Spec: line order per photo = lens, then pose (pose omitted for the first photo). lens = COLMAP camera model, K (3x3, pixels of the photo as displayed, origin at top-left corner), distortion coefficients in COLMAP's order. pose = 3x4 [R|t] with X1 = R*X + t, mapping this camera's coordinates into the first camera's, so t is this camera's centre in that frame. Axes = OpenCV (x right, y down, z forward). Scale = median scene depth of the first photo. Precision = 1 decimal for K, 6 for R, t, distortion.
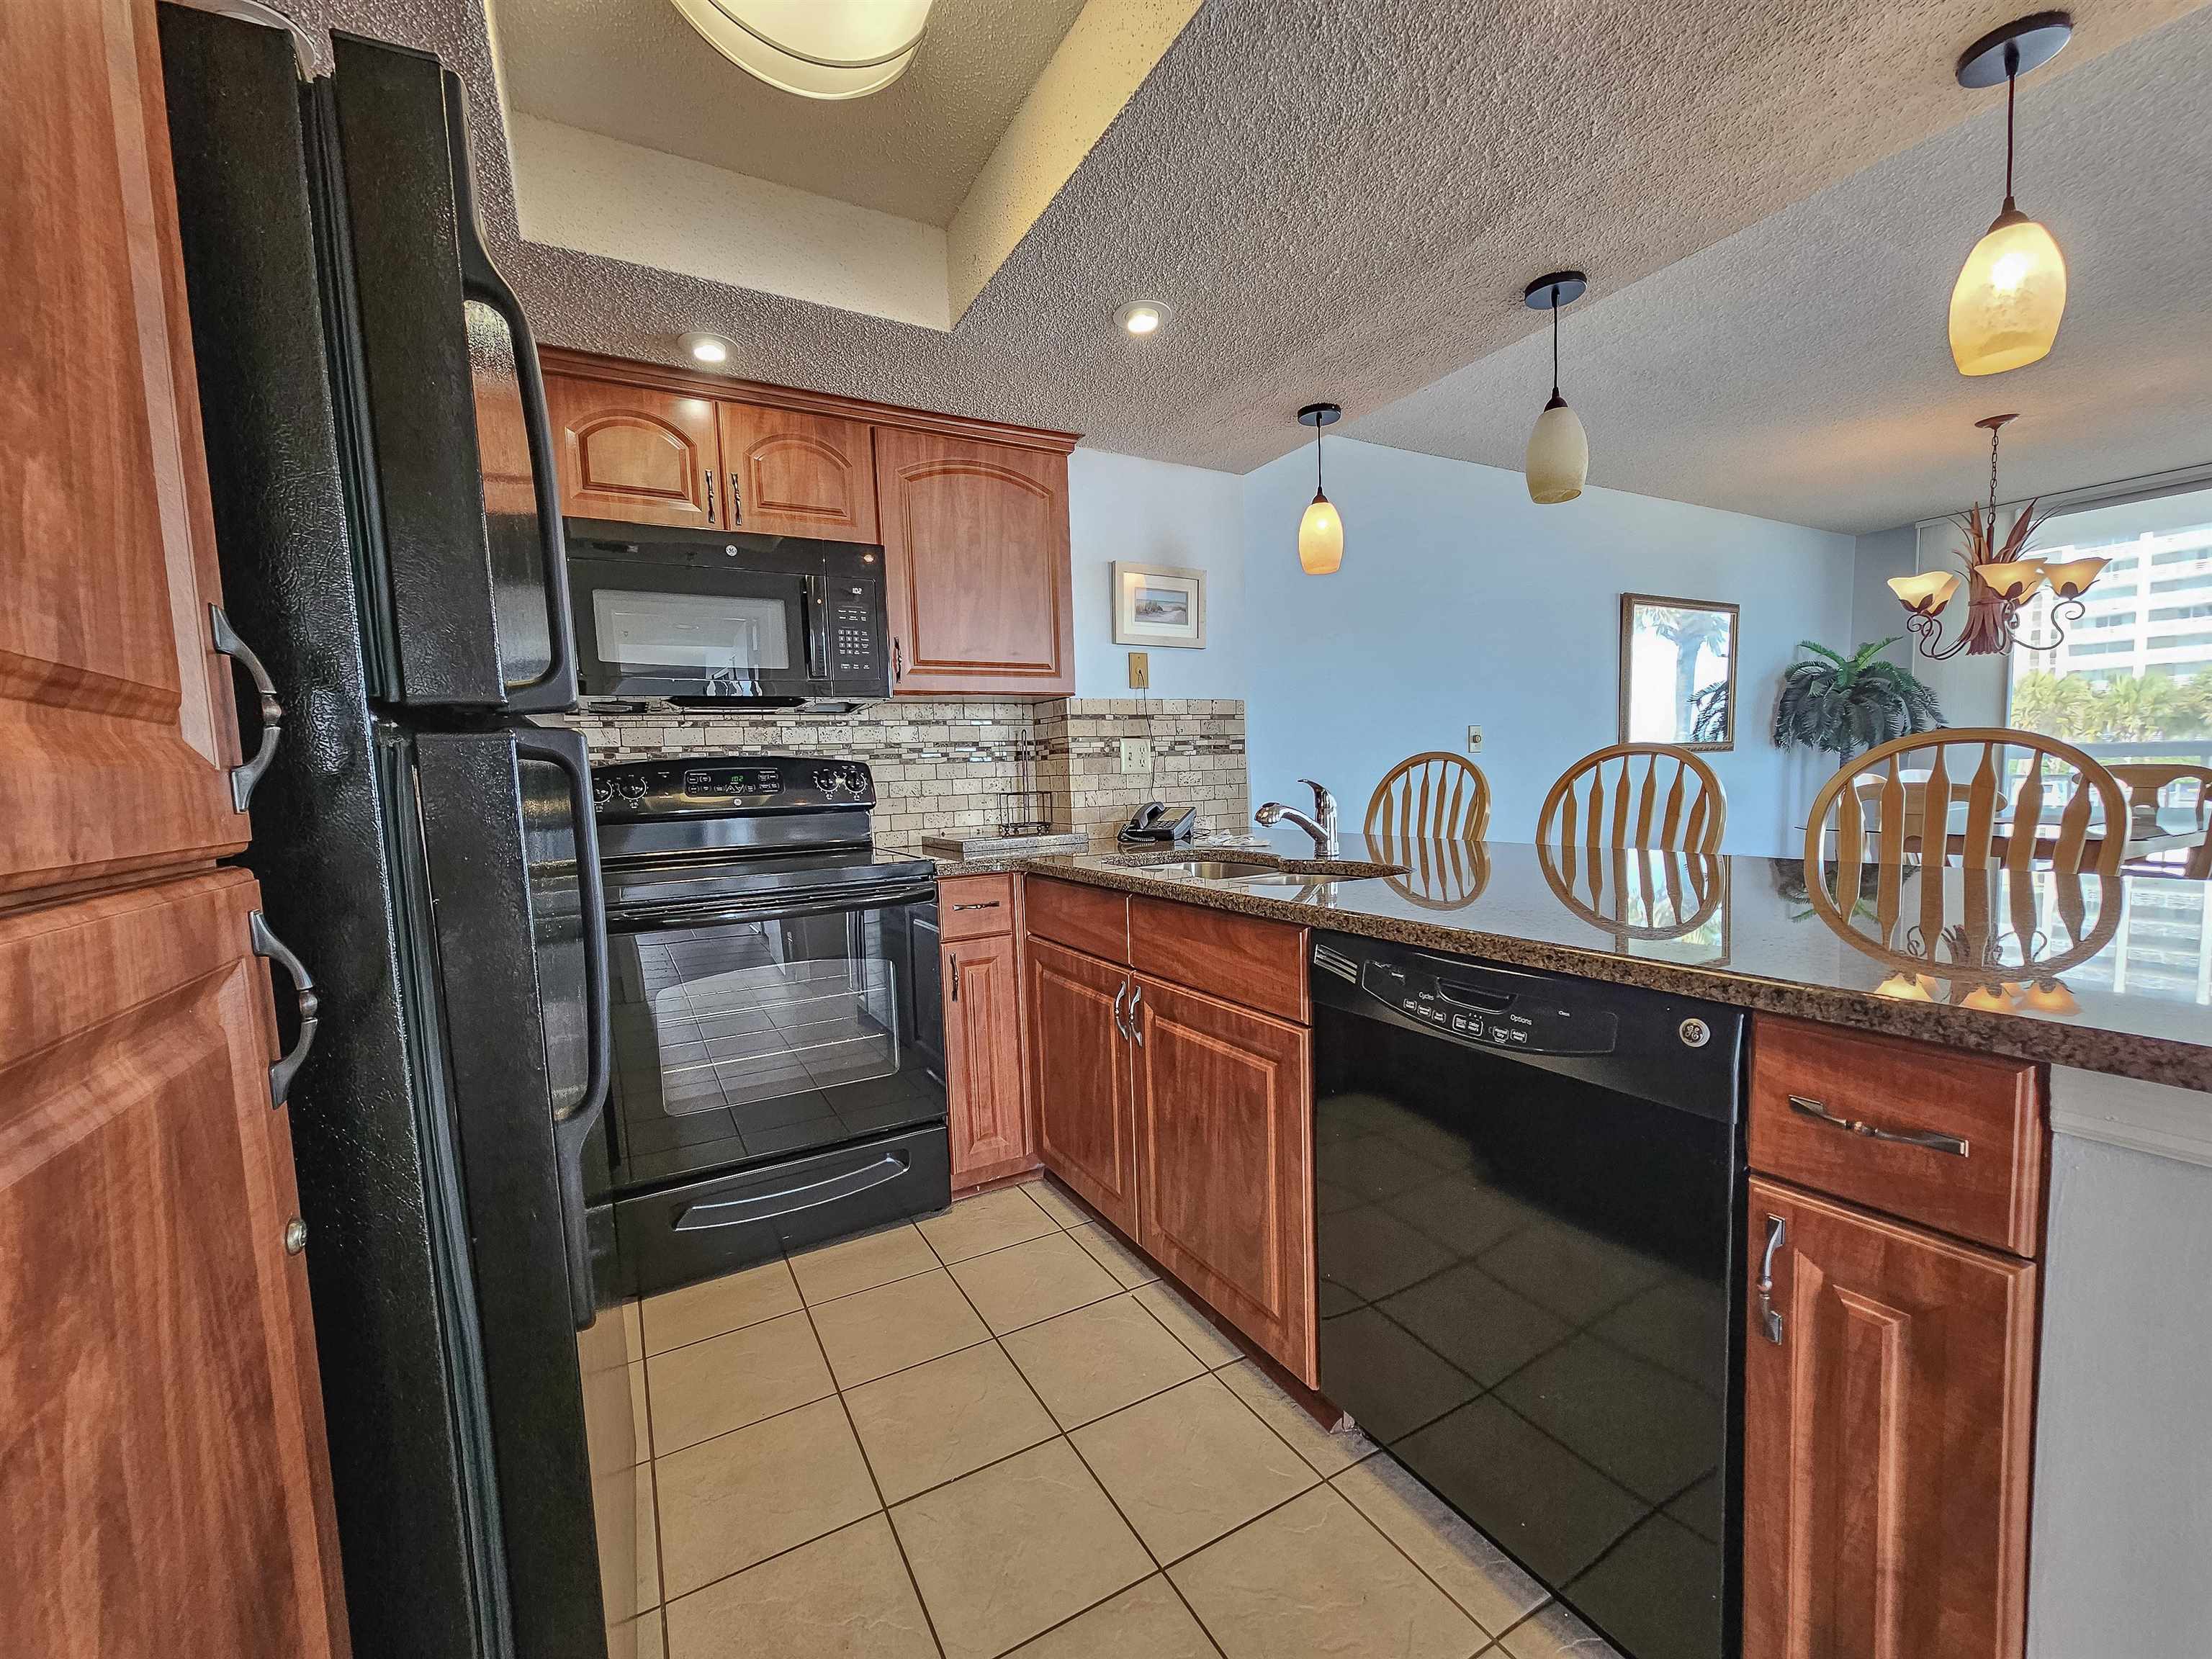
lens RADIAL K [[897.6, 0, 1114.5], [0, 897.6, 857.0], [0, 0, 1]] dist [-0.002020, 0.001542]
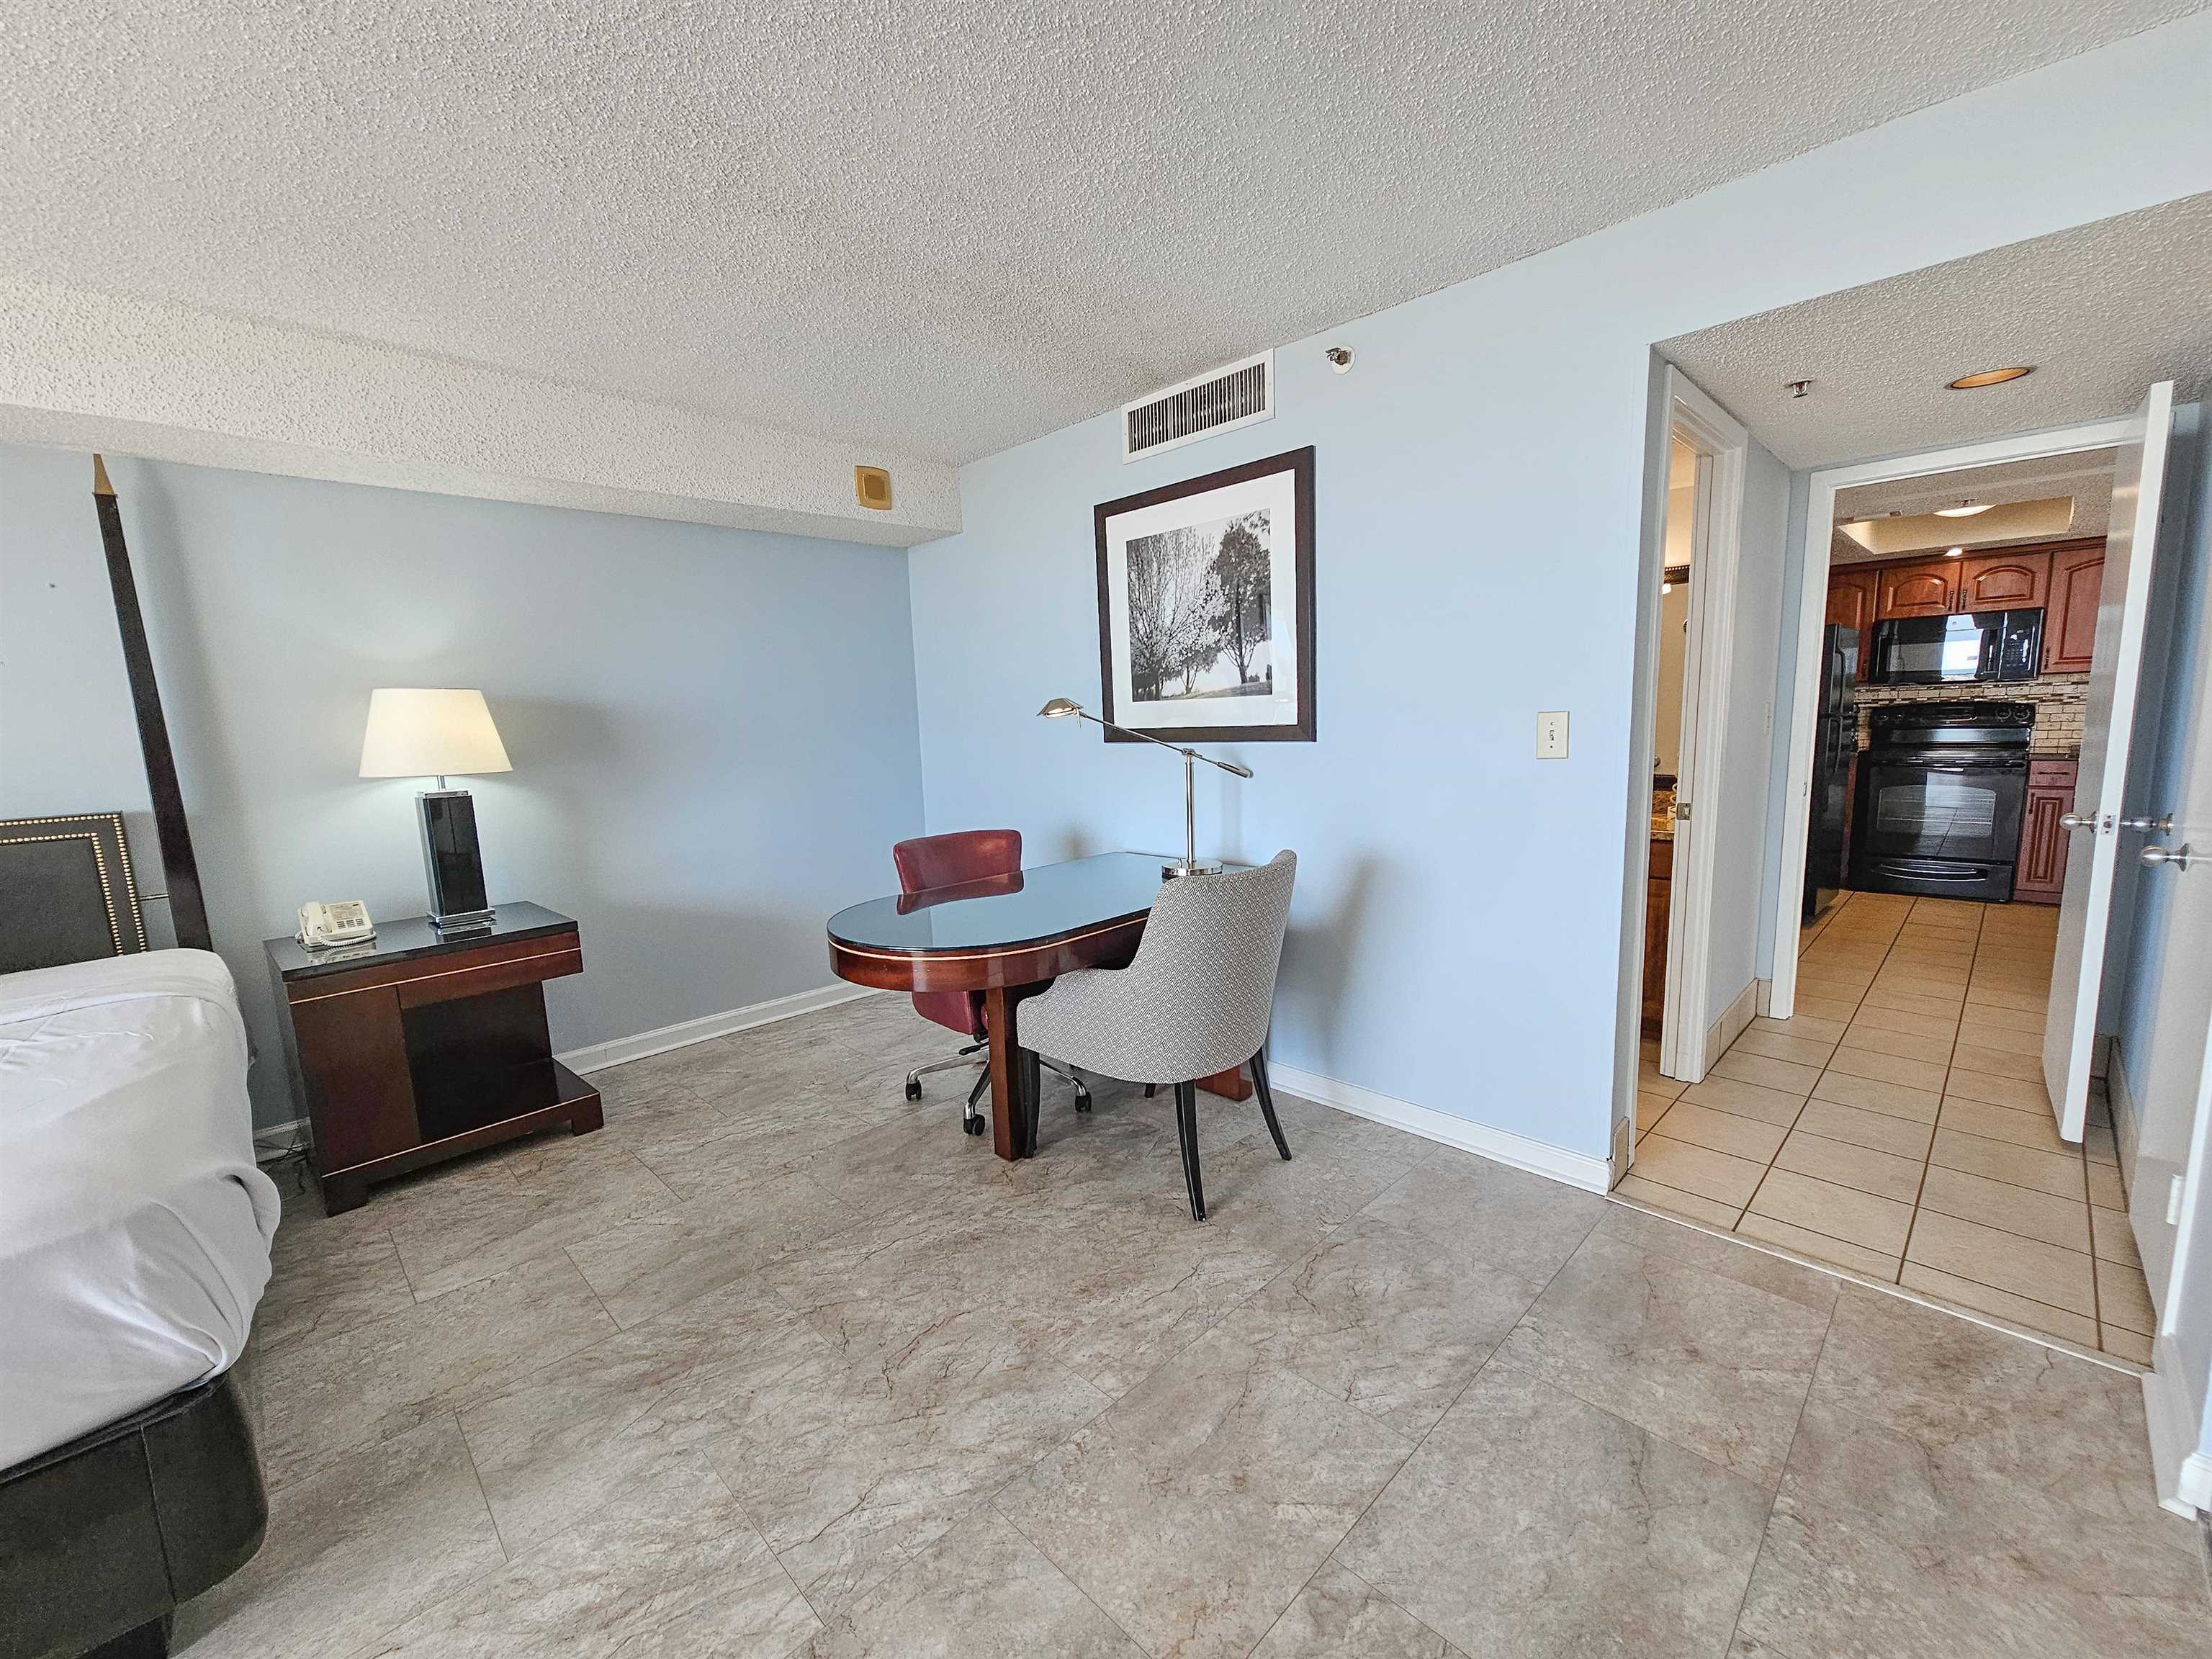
lens RADIAL K [[897.6, 0, 1110.4], [0, 897.6, 850.2], [0, 0, 1]] dist [-0.002020, 0.001542]
pose [[0.256081, 0.172637, -0.951115, 1.151766], [-0.068755, 0.984684, 0.160218, 0.038163], [0.964207, 0.024365, 0.264028, -1.517275]]
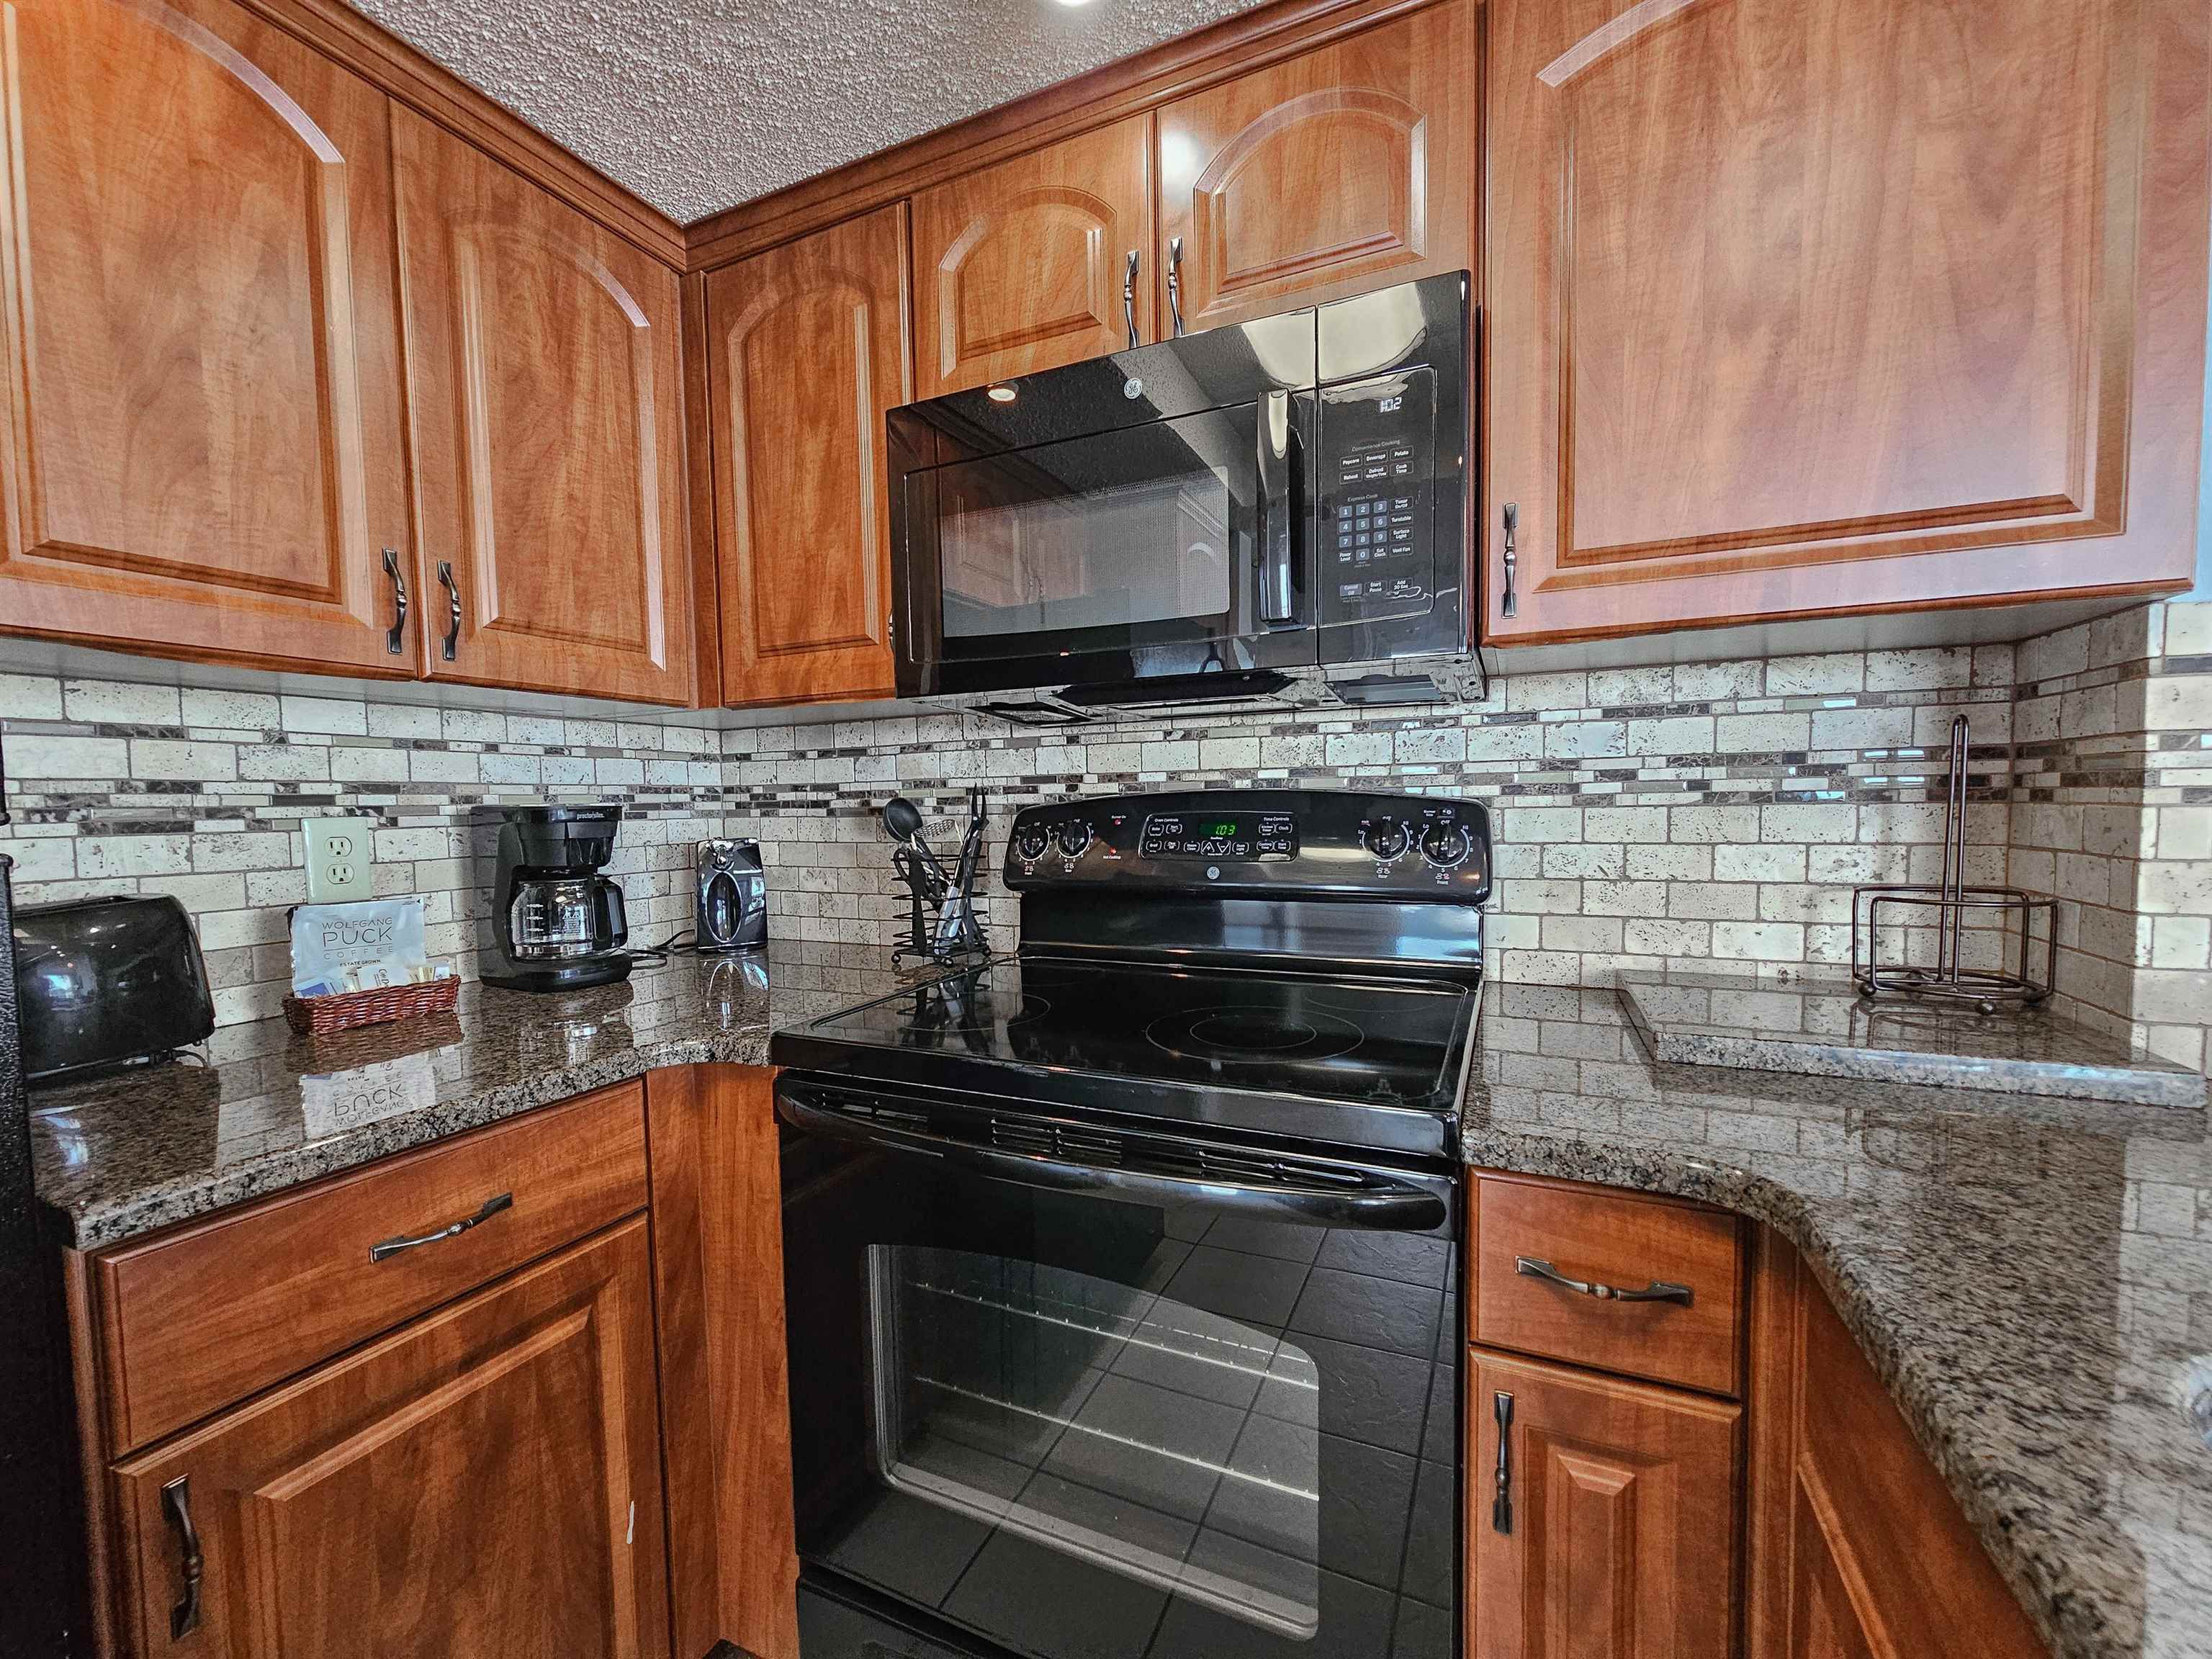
lens RADIAL K [[897.6, 0, 1110.9], [0, 897.6, 848.3], [0, 0, 1]] dist [-0.002020, 0.001542]
pose [[0.584420, 0.070058, -0.808421, -0.008385], [-0.081229, 0.996313, 0.027619, -0.075935], [0.807375, 0.049526, 0.587956, 0.546565]]
